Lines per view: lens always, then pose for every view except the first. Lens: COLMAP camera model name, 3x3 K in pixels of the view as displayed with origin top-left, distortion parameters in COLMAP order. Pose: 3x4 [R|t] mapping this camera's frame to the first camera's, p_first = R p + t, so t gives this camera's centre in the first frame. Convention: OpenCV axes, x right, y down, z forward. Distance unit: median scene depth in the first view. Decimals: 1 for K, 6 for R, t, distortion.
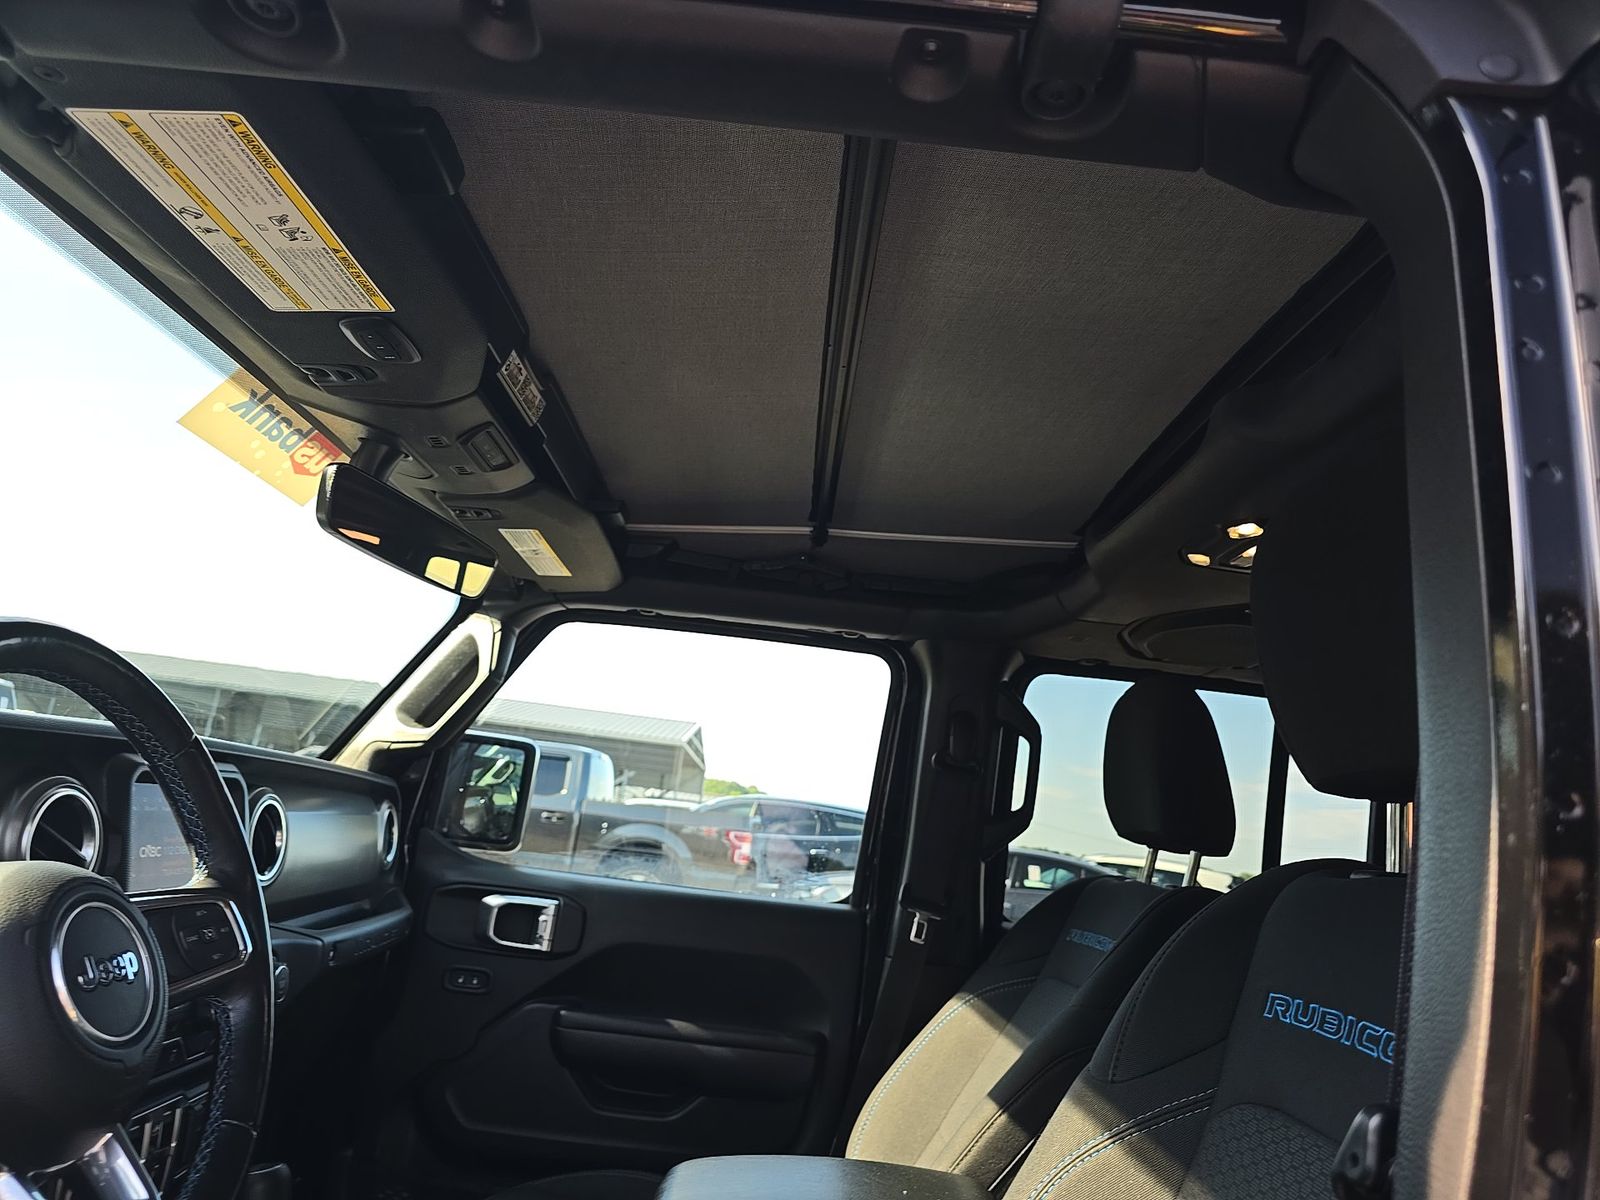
lens RADIAL K [[1084.4, 0, 810.1], [0, 1084.4, 590.1], [0, 0, 1]] dist [0.045869, -0.036816]
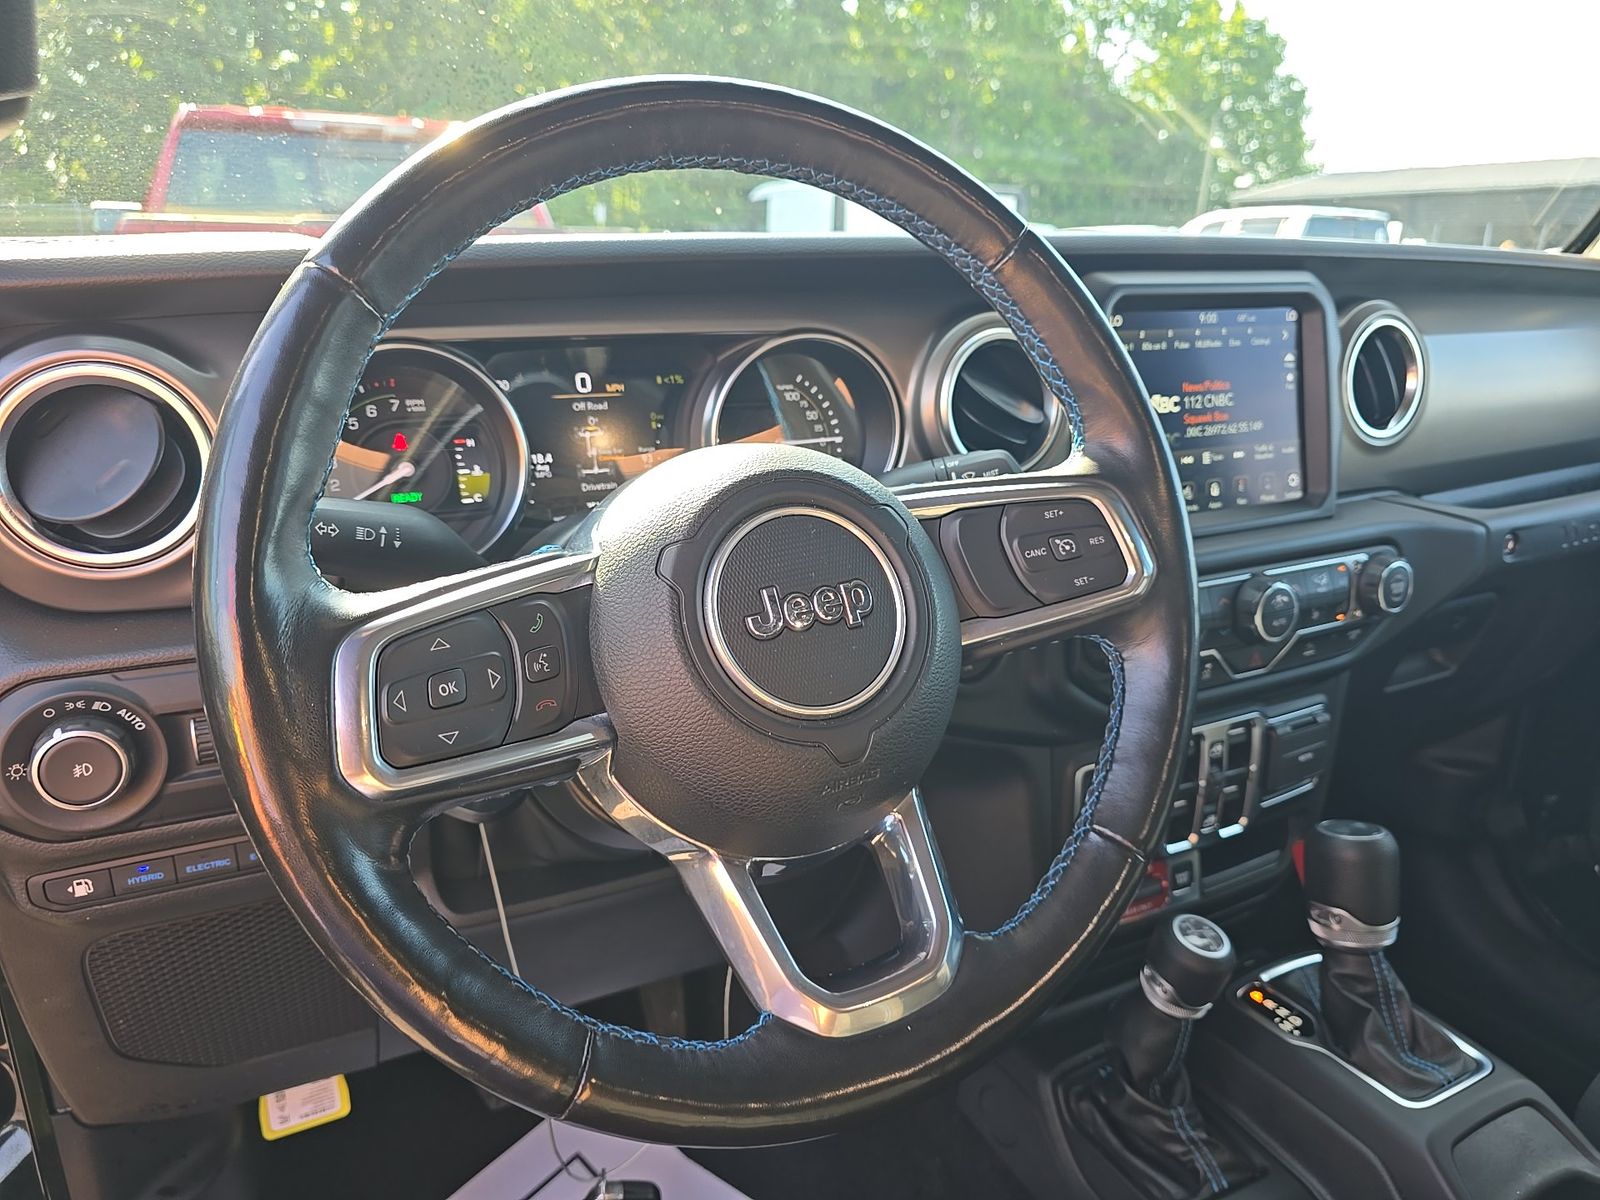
lens RADIAL K [[1116.1, 0, 800.0], [0, 1116.1, 600.0], [0, 0, 1]] dist [0.001623, -0.002943]
pose [[0.441400, 0.146584, -0.885257, -0.018397], [0.238403, 0.931951, 0.273186, 0.056624], [0.865061, -0.331632, 0.376417, 0.268203]]
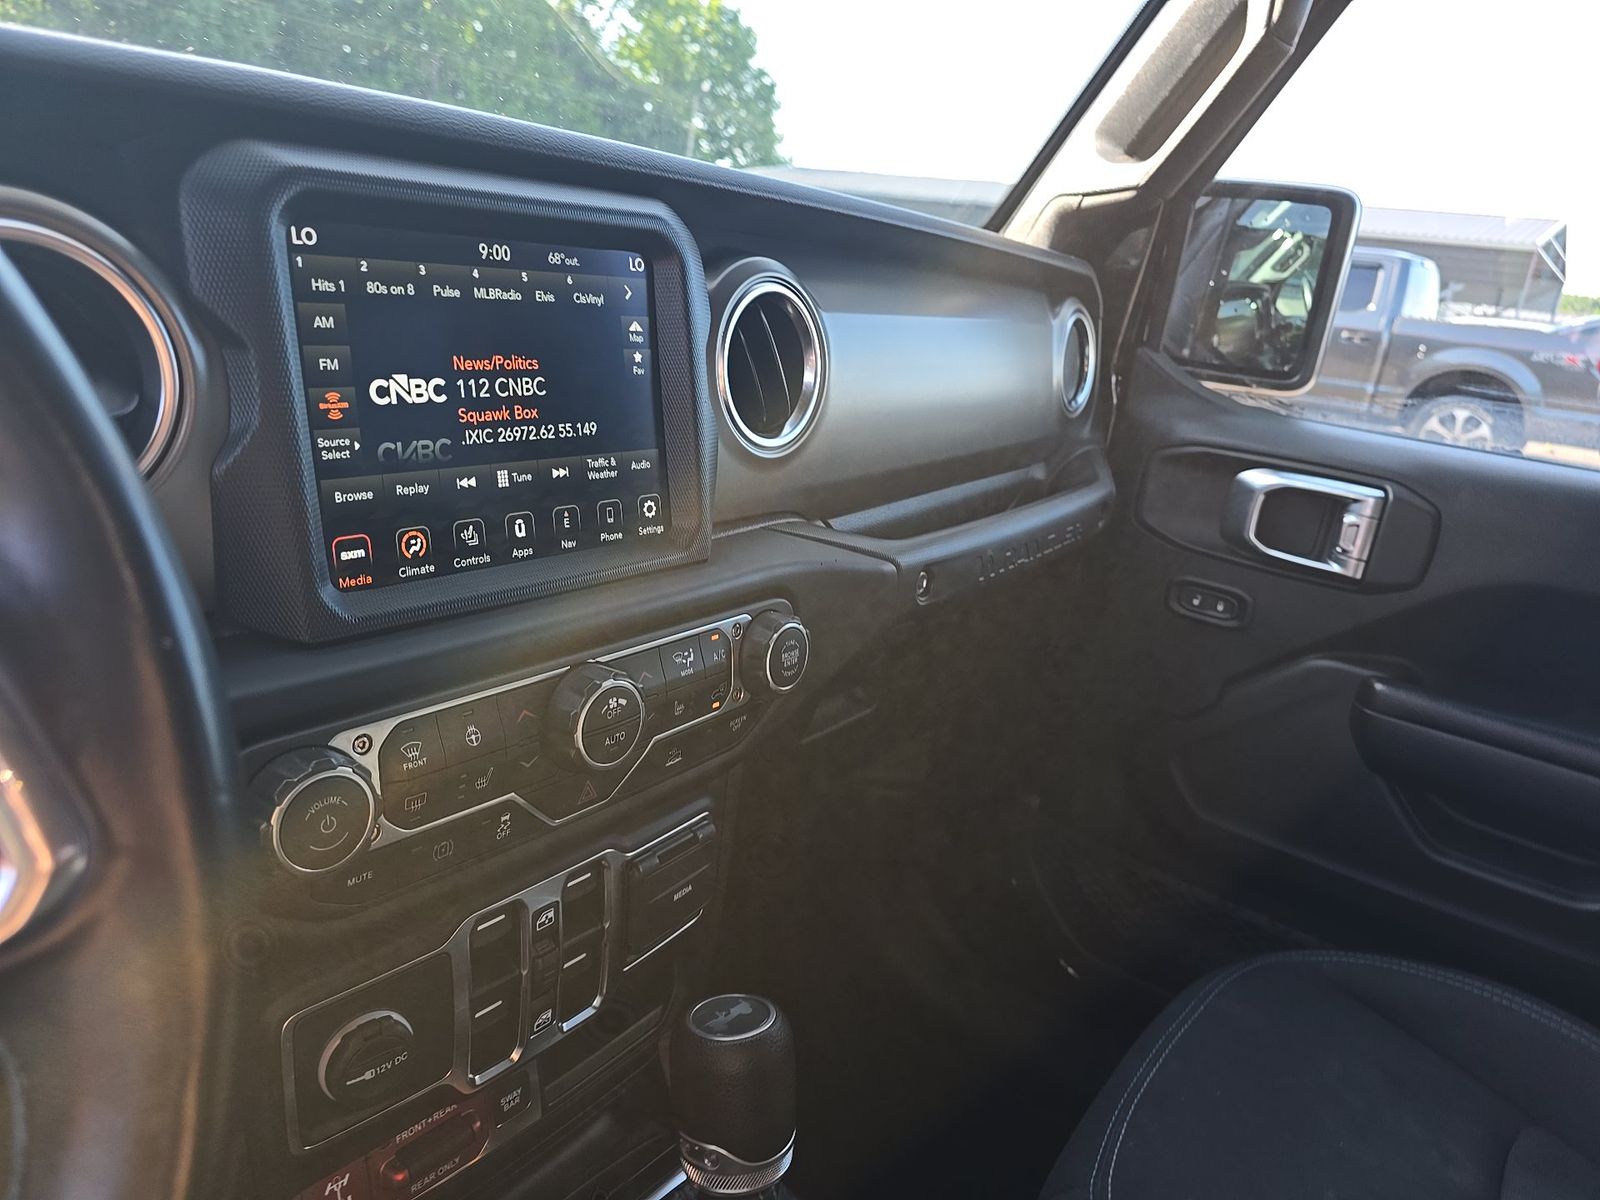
lens RADIAL K [[1101.8, 0, 800.0], [0, 1101.8, 600.0], [0, 0, 1]] dist [0.049857, -0.075496]
pose [[0.778363, 0.156309, -0.608044, -0.115917], [0.116849, 0.915519, 0.384930, 0.093084], [0.616844, -0.370665, 0.694342, 0.432888]]
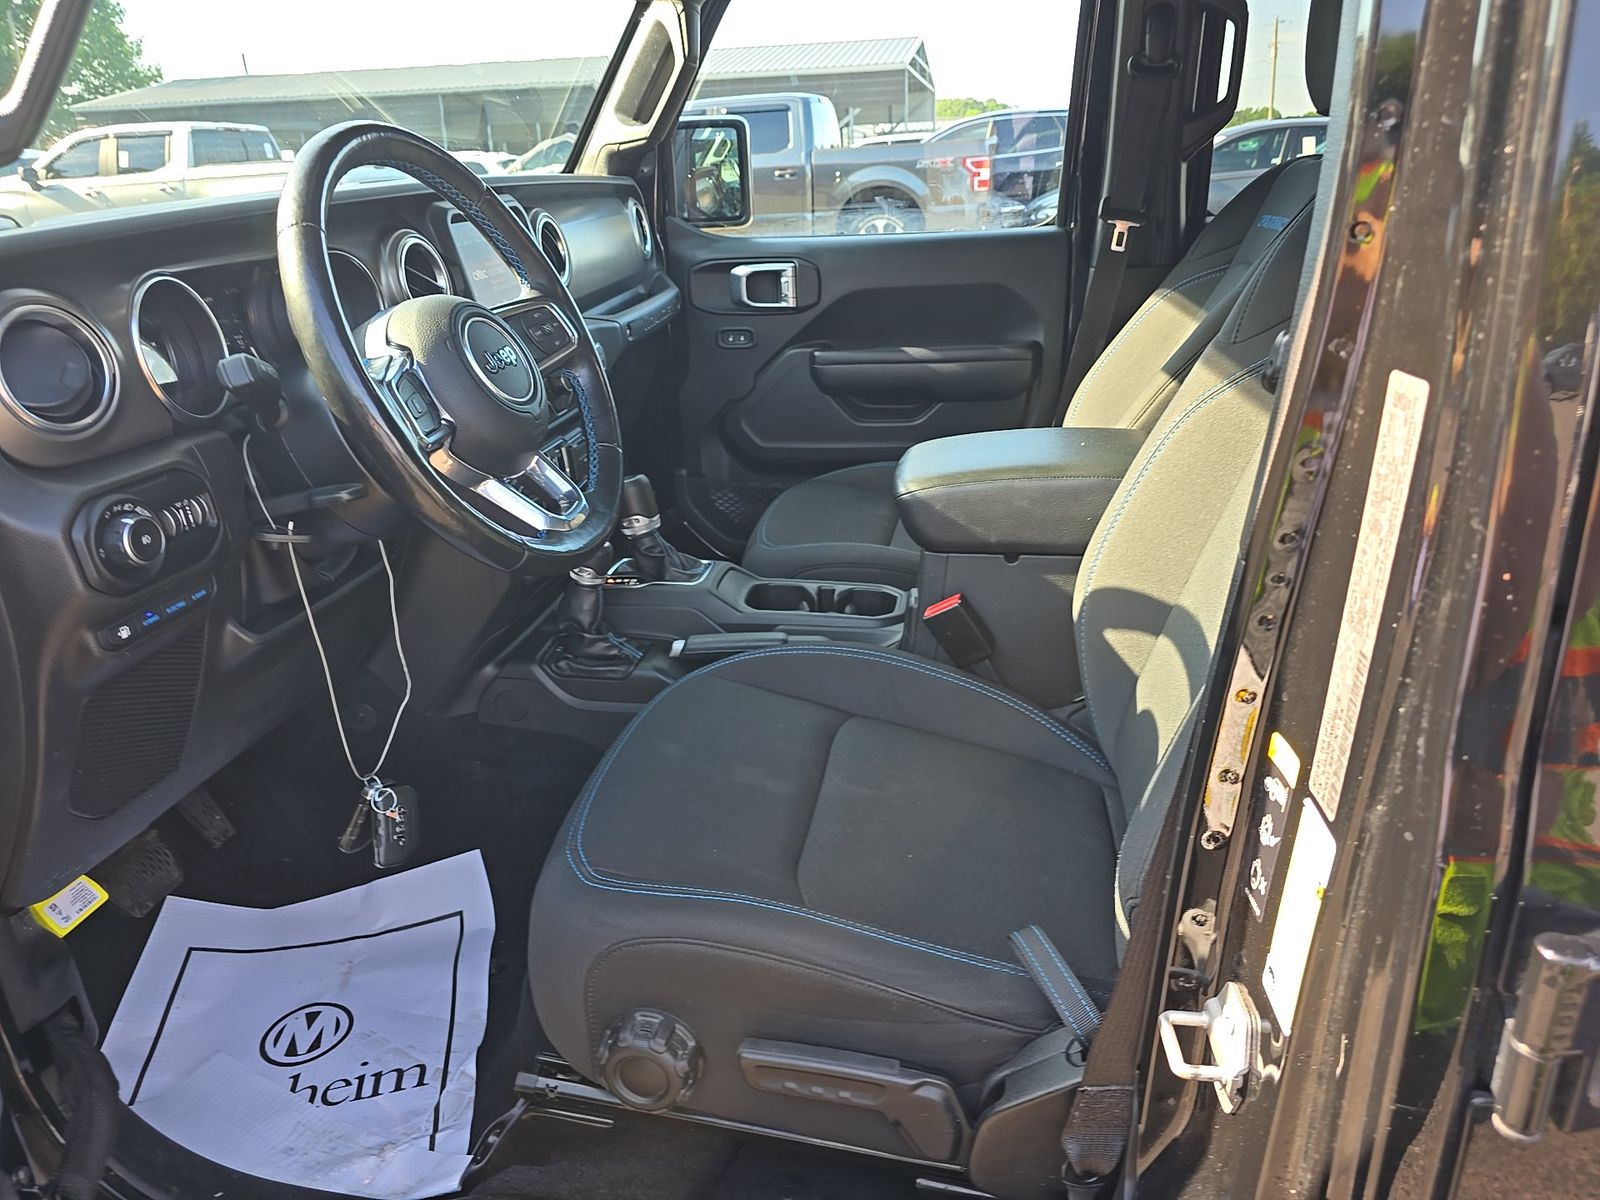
lens RADIAL K [[1084.4, 0, 810.1], [0, 1084.4, 590.1], [0, 0, 1]] dist [0.045869, -0.036816]
pose [[0.965225, -0.075700, -0.250222, 0.046481], [0.202442, 0.822044, 0.532222, -0.039035], [0.165404, -0.564369, 0.808782, -0.119223]]
